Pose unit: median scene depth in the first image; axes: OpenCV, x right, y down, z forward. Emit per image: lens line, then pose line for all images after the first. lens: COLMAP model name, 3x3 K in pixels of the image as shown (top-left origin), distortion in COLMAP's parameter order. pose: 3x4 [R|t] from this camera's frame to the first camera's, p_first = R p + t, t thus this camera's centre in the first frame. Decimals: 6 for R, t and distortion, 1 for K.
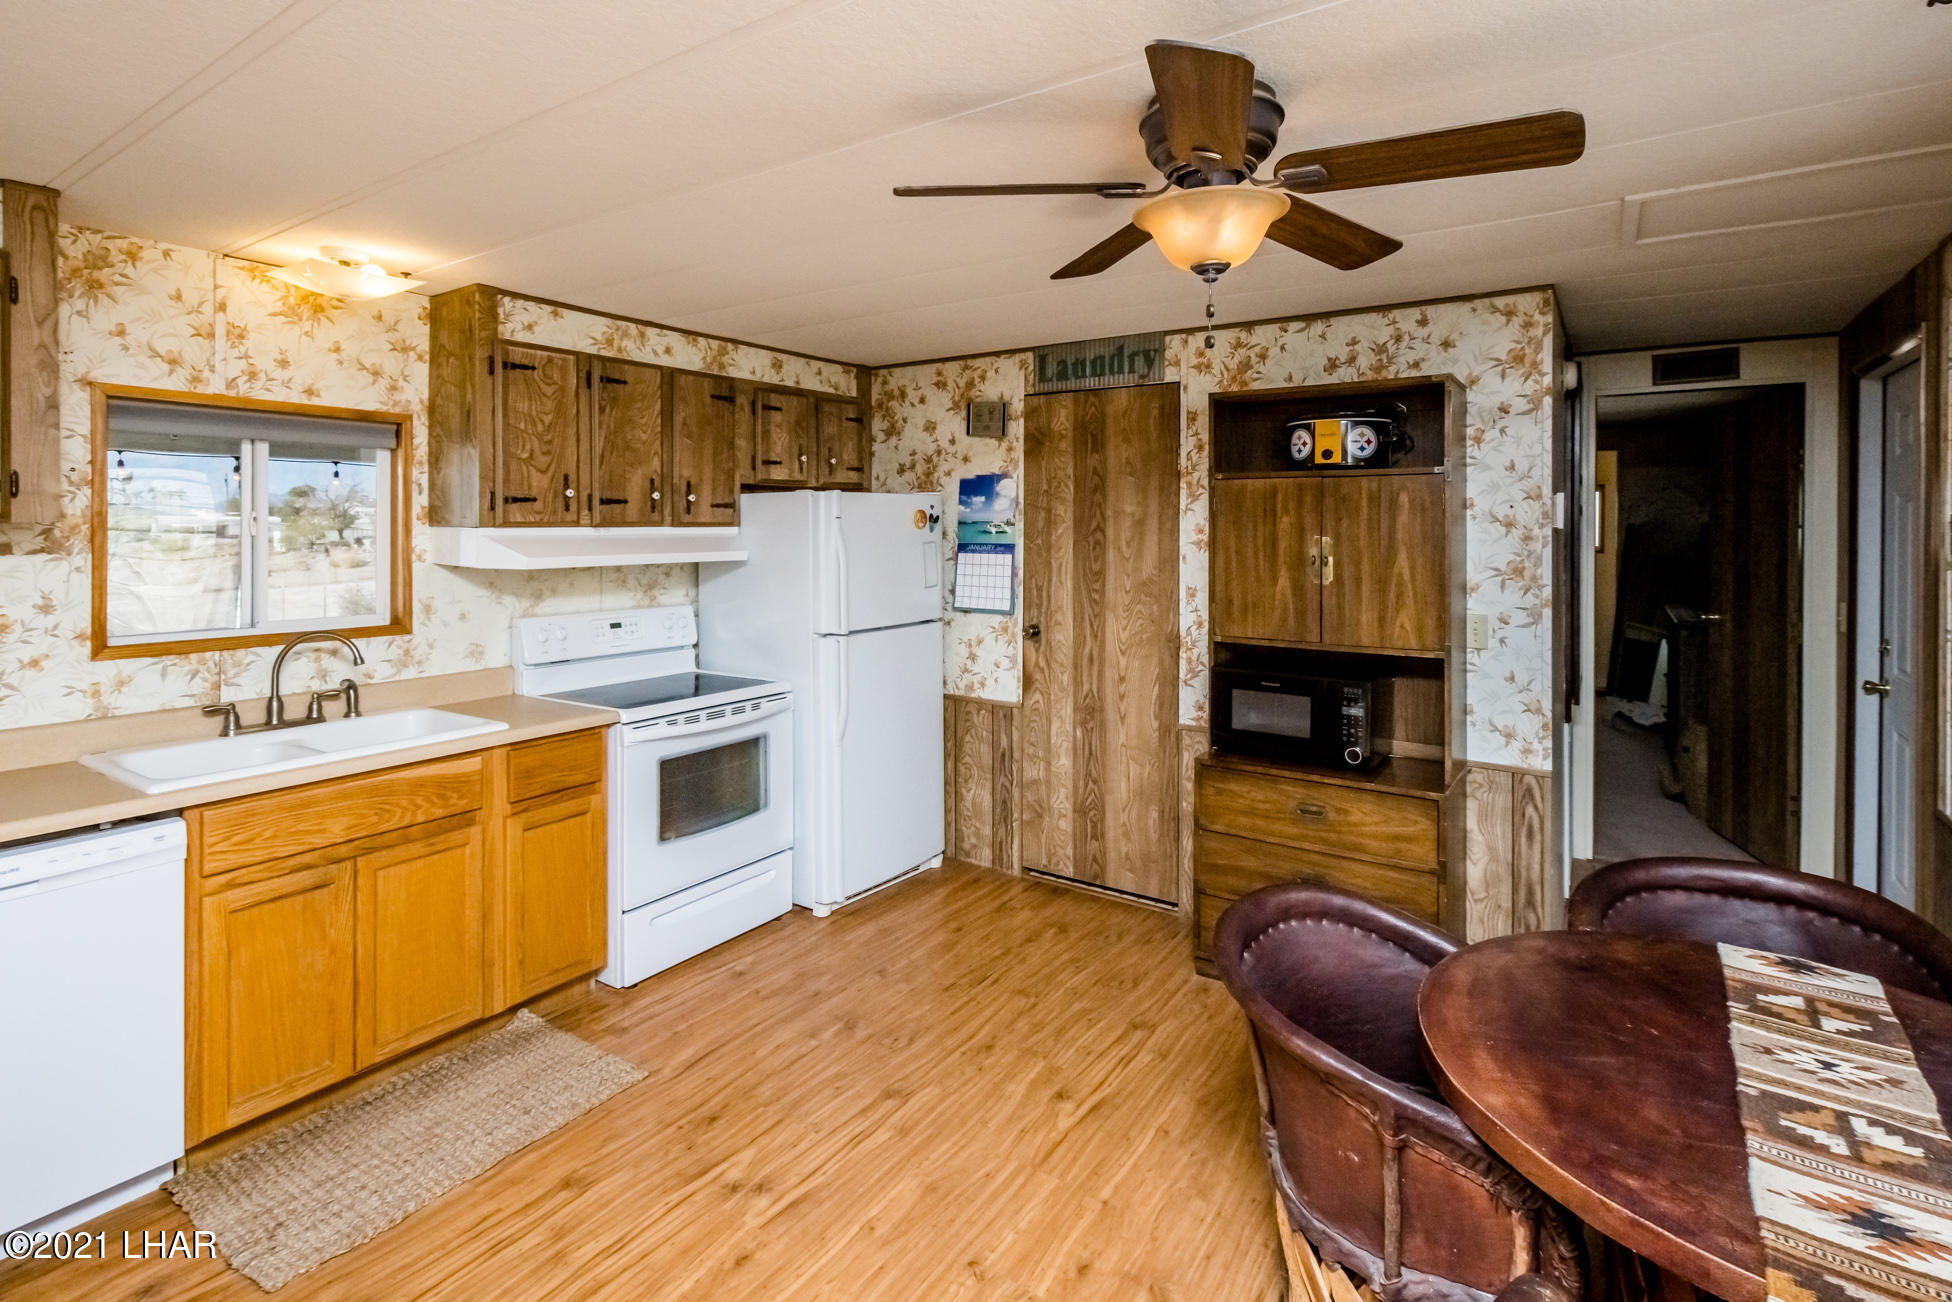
lens RADIAL K [[941.1, 0, 976.4], [0, 941.1, 527.9], [0, 0, 1]] dist [0.000296, -0.000191]
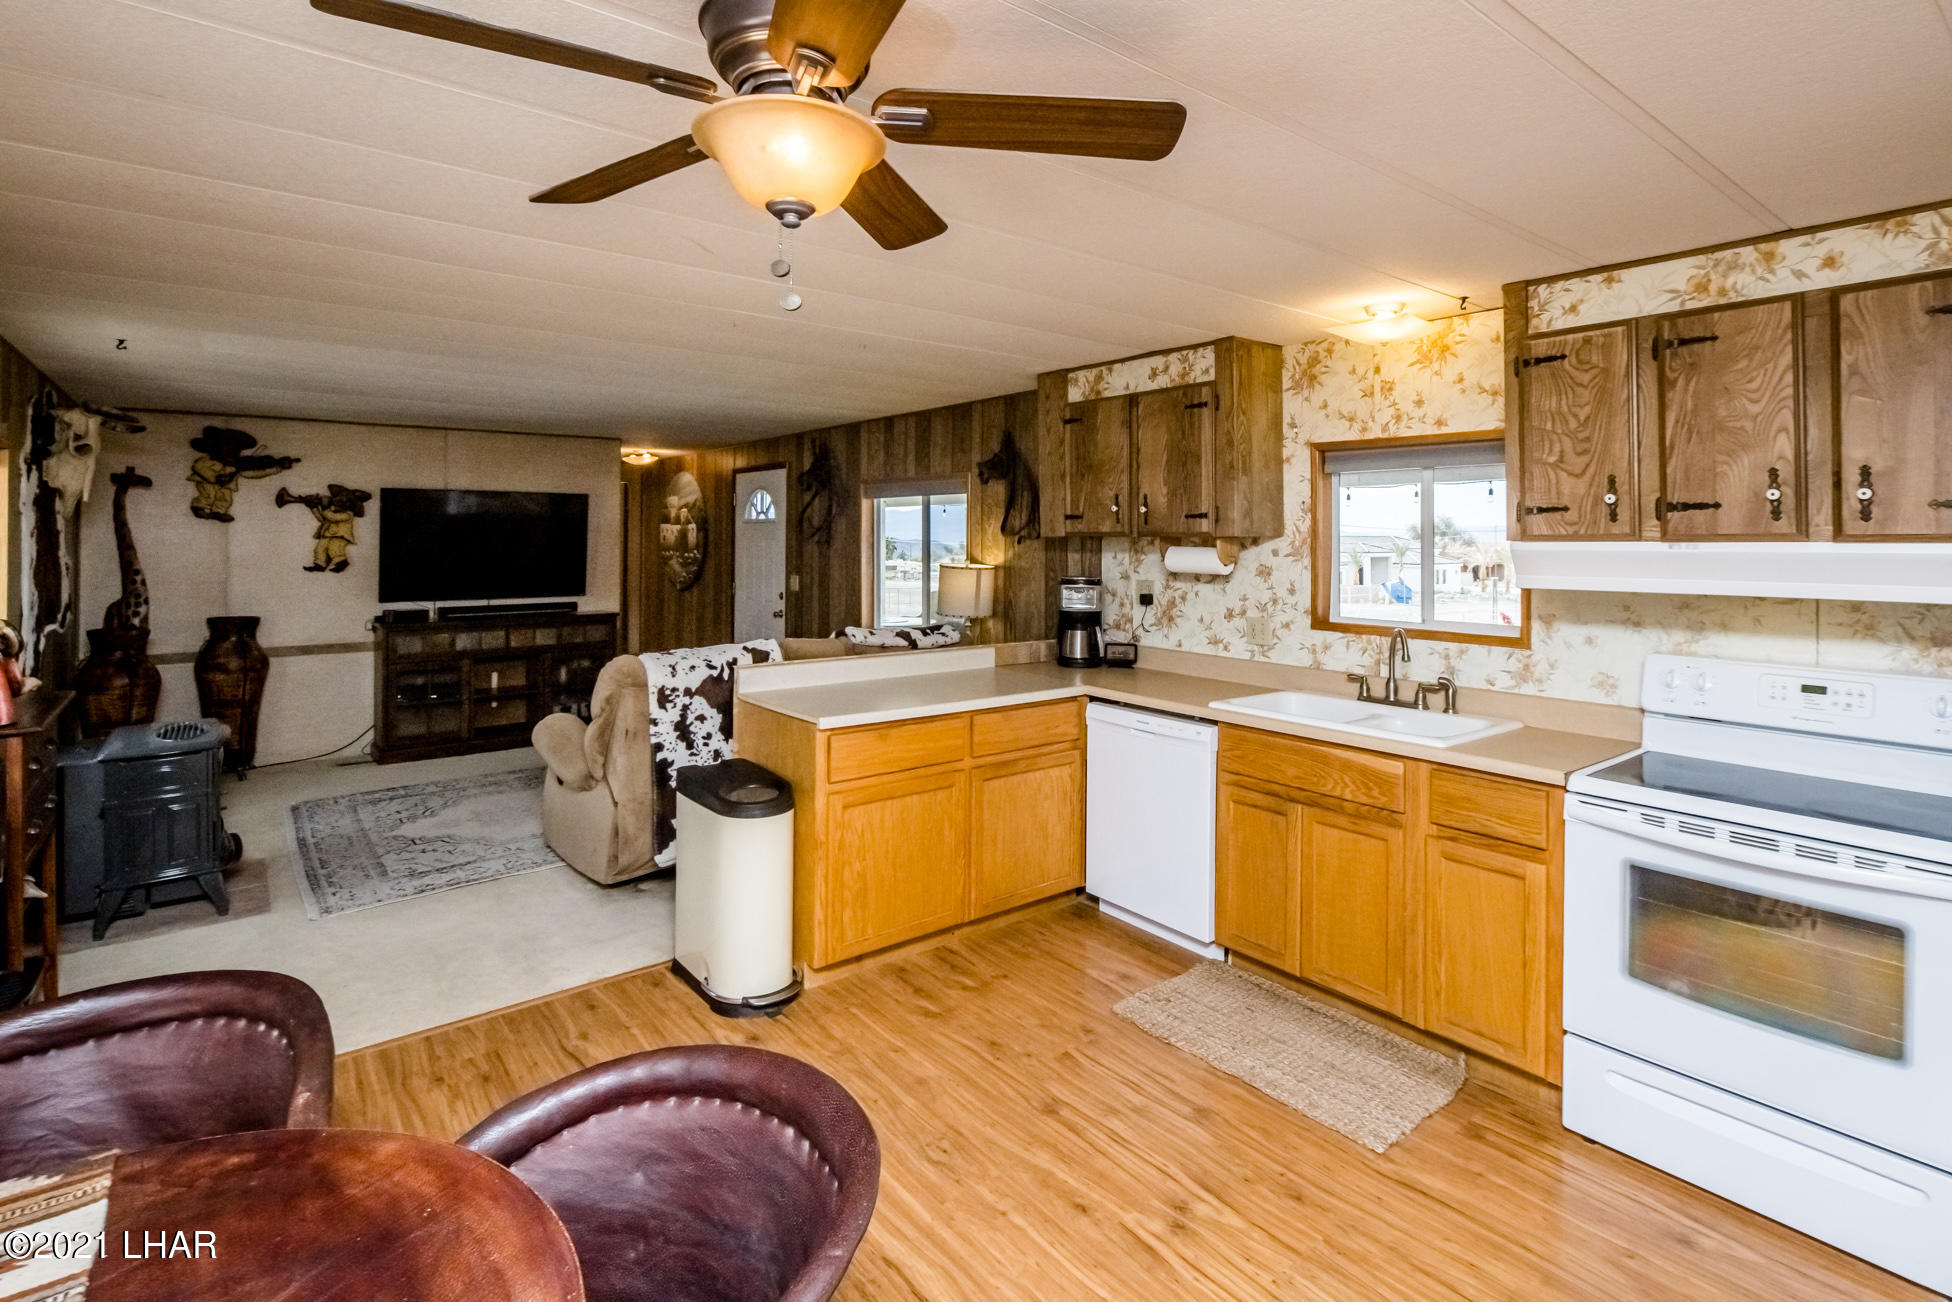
lens RADIAL K [[945.2, 0, 976.9], [0, 945.2, 534.8], [0, 0, 1]] dist [0.001486, -0.000339]
pose [[-0.303338, -0.006372, -0.952862, 0.535685], [-0.007133, 0.999965, -0.004417, 0.001303], [0.952856, 0.005457, -0.303372, 0.774746]]
